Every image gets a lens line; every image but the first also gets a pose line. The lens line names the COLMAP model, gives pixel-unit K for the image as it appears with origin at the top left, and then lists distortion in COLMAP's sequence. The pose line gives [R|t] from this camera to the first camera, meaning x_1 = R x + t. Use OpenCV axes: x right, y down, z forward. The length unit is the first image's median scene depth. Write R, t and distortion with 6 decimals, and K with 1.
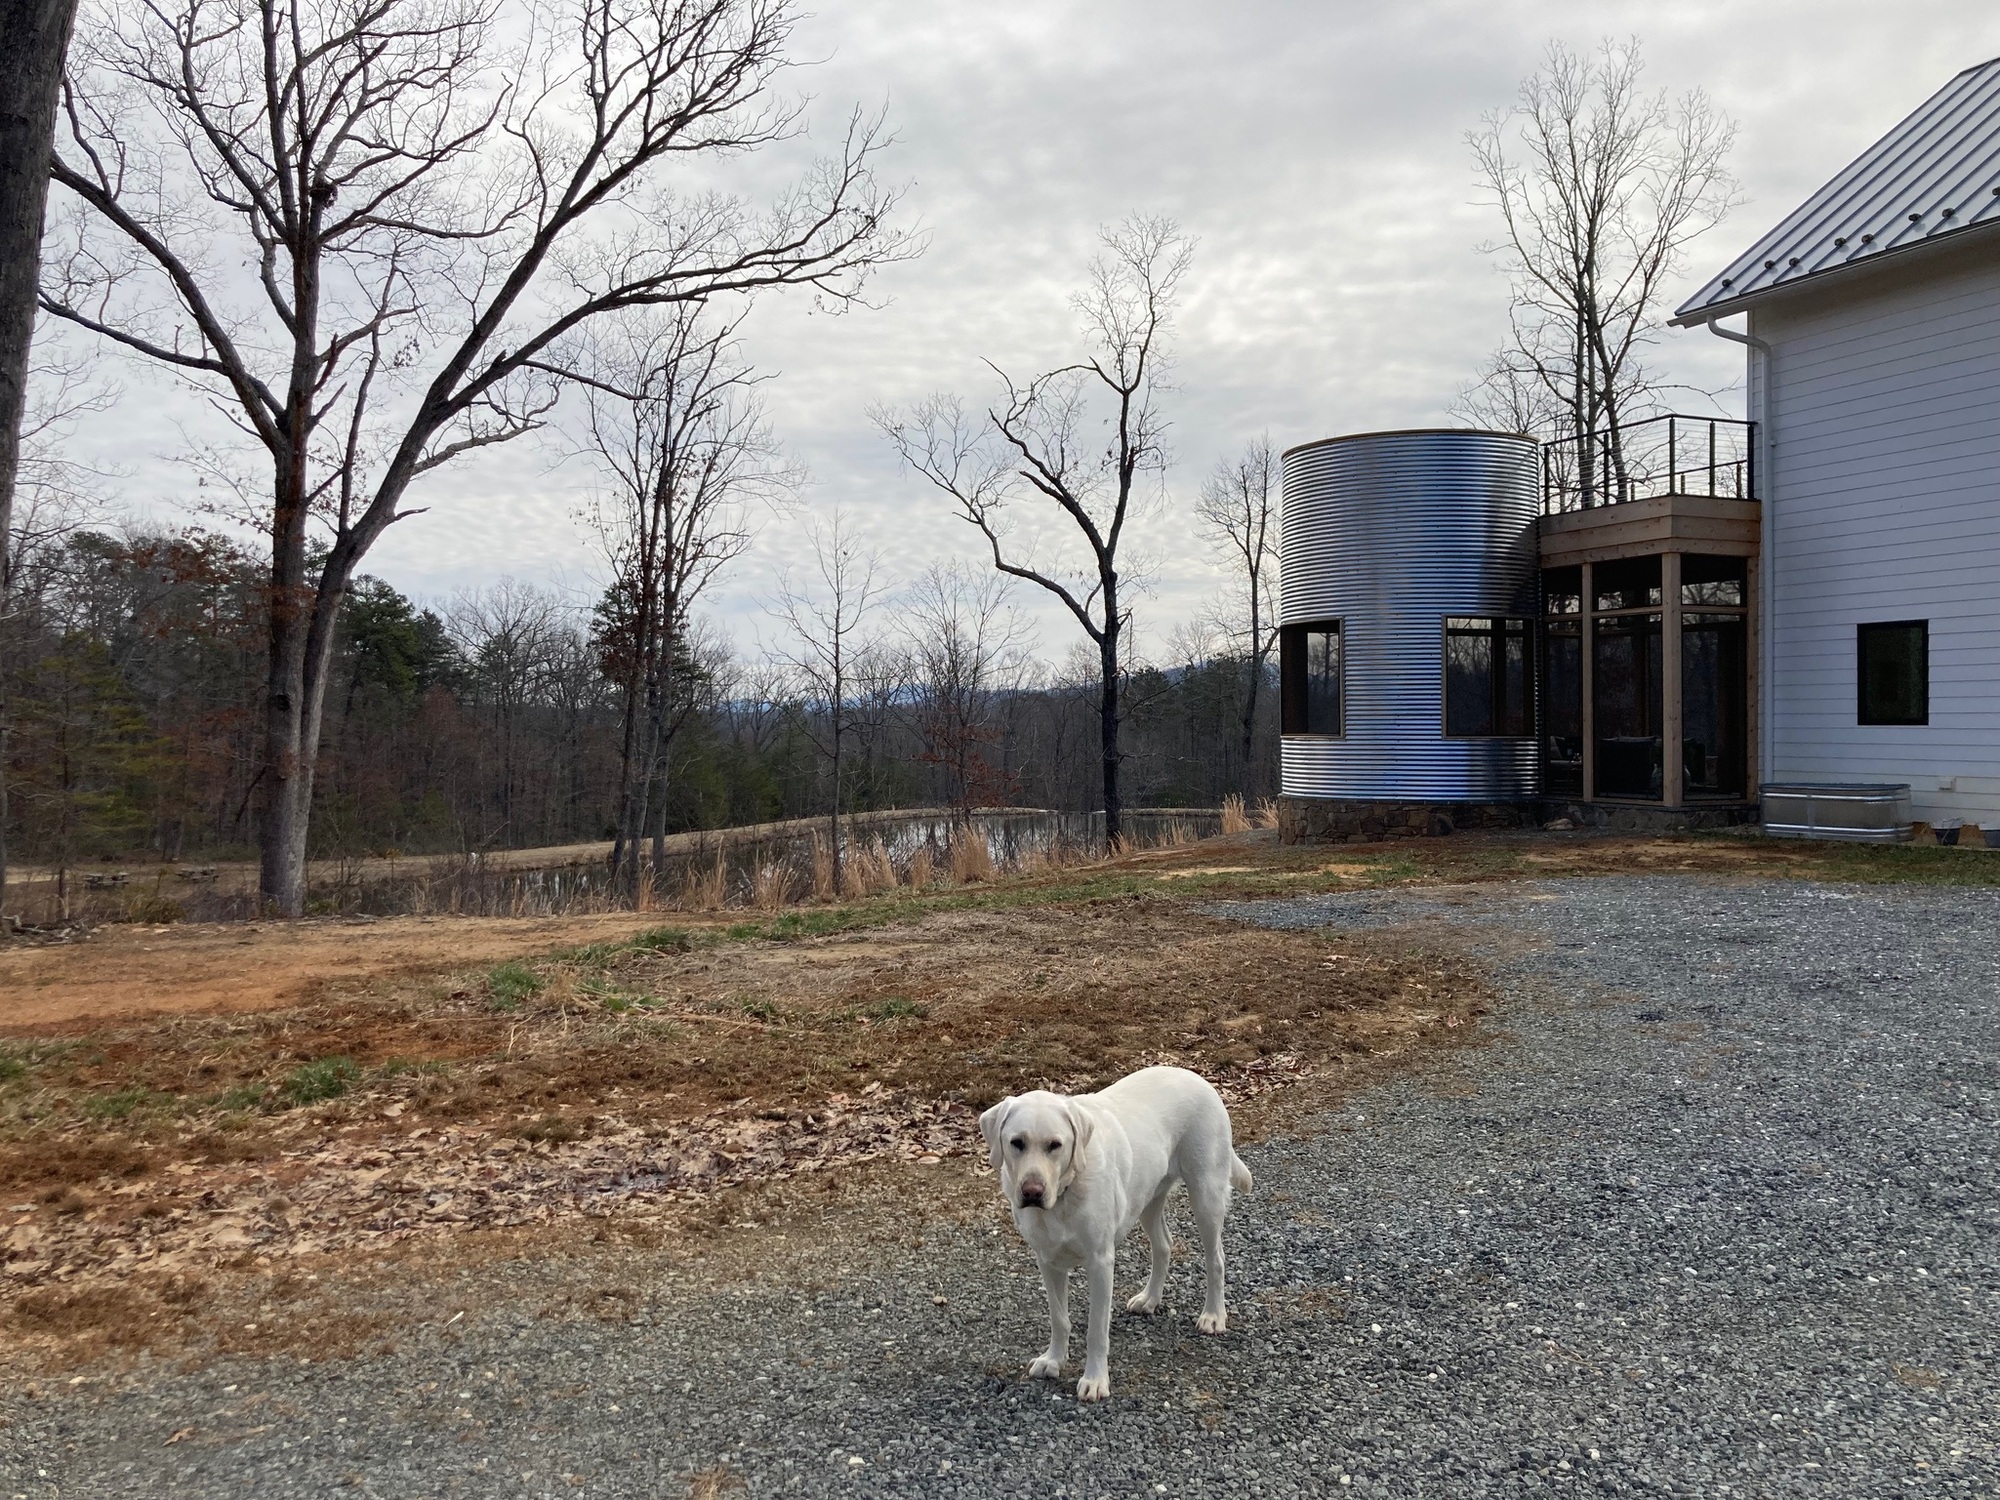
lens RADIAL K [[1666.1, 0, 1003.8], [0, 1666.1, 757.8], [0, 0, 1]] dist [0.057007, -0.106744]
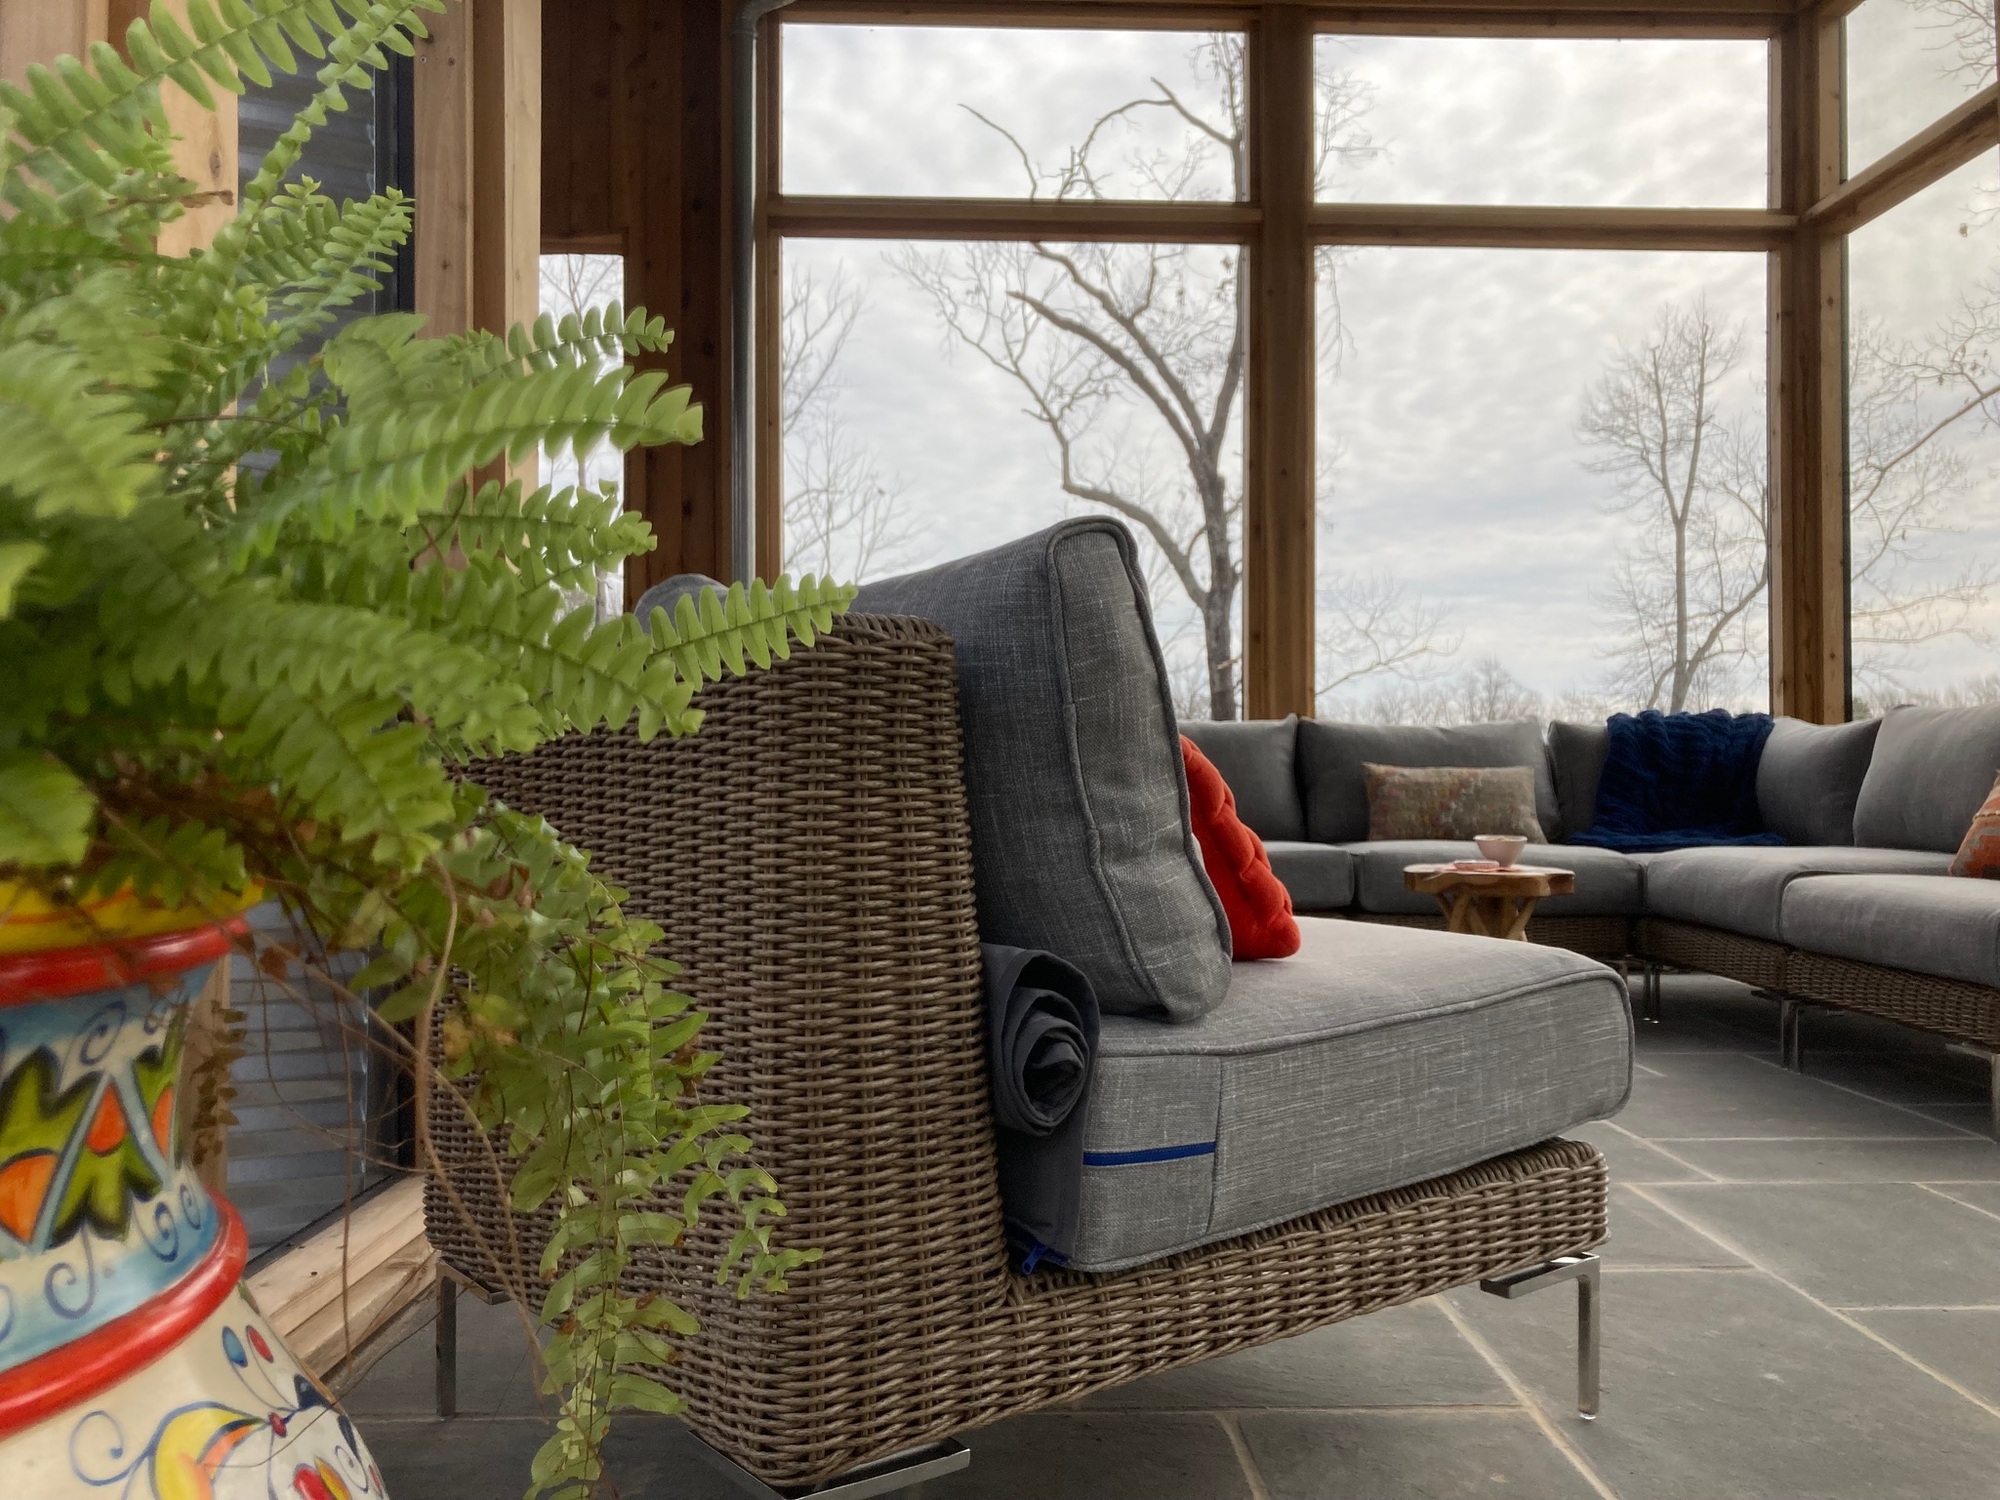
lens RADIAL K [[1666.1, 0, 1003.8], [0, 1666.1, 757.8], [0, 0, 1]] dist [0.057007, -0.106744]
pose [[0.932378, 0.002845, -0.361474, 0.188105], [-0.014842, 0.999427, -0.030415, -0.002210], [0.361181, 0.033723, 0.931886, 0.449866]]
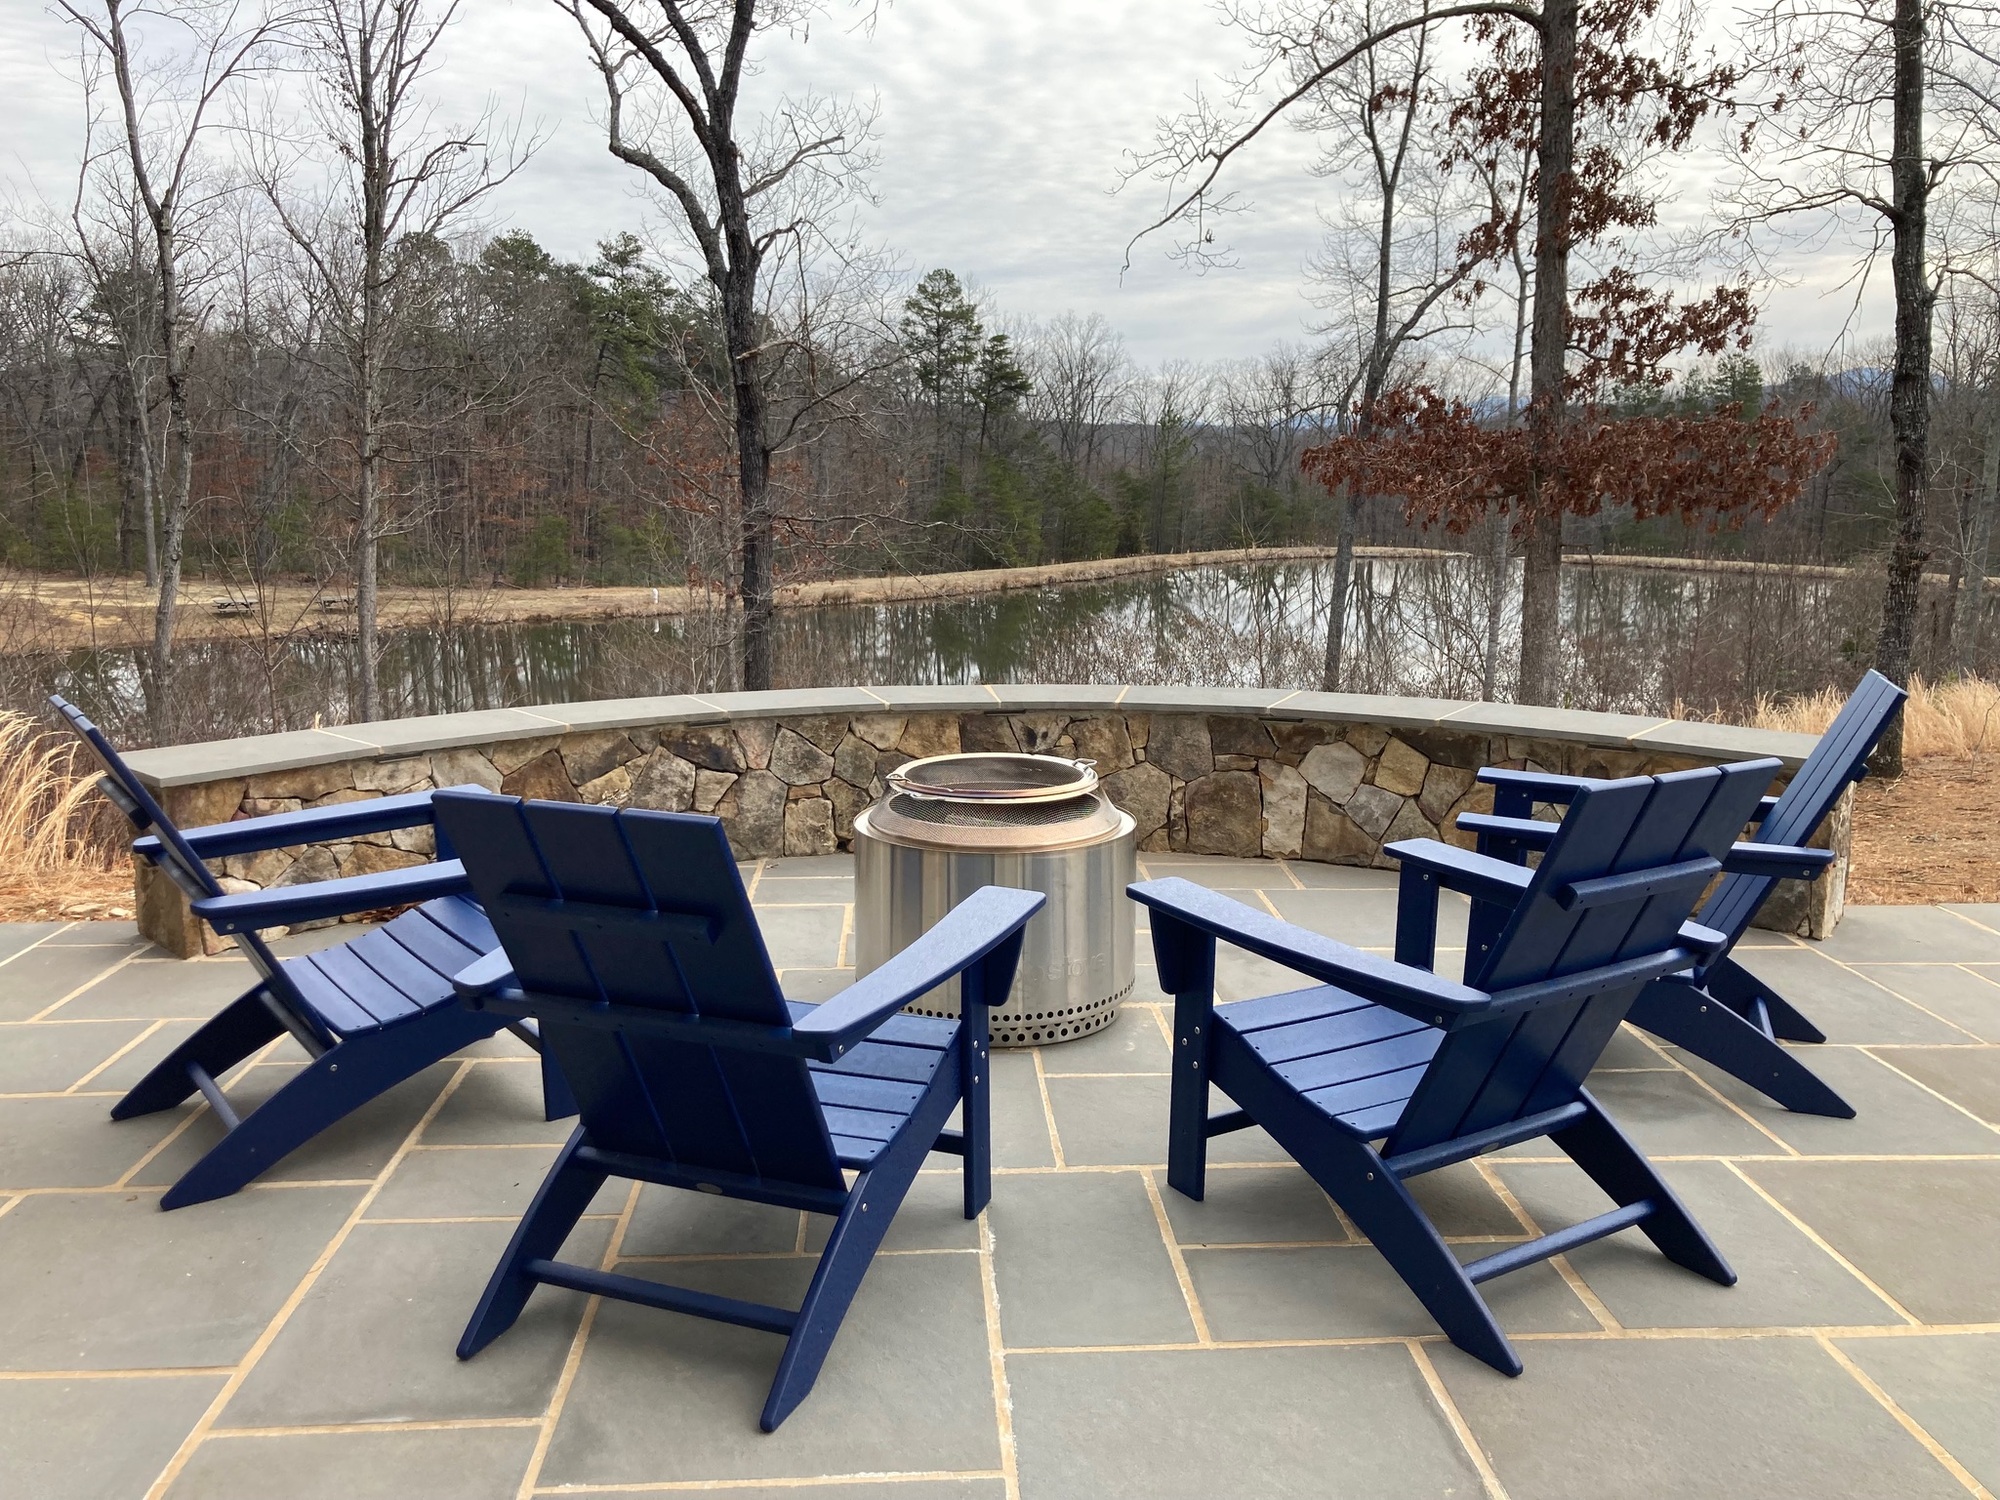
lens RADIAL K [[1666.1, 0, 1003.8], [0, 1666.1, 757.8], [0, 0, 1]] dist [0.057007, -0.106744]
pose [[0.944118, 0.071027, -0.321864, 0.300565], [-0.016446, 0.985441, 0.169221, -0.016257], [0.329197, -0.154471, 0.931541, 0.511965]]
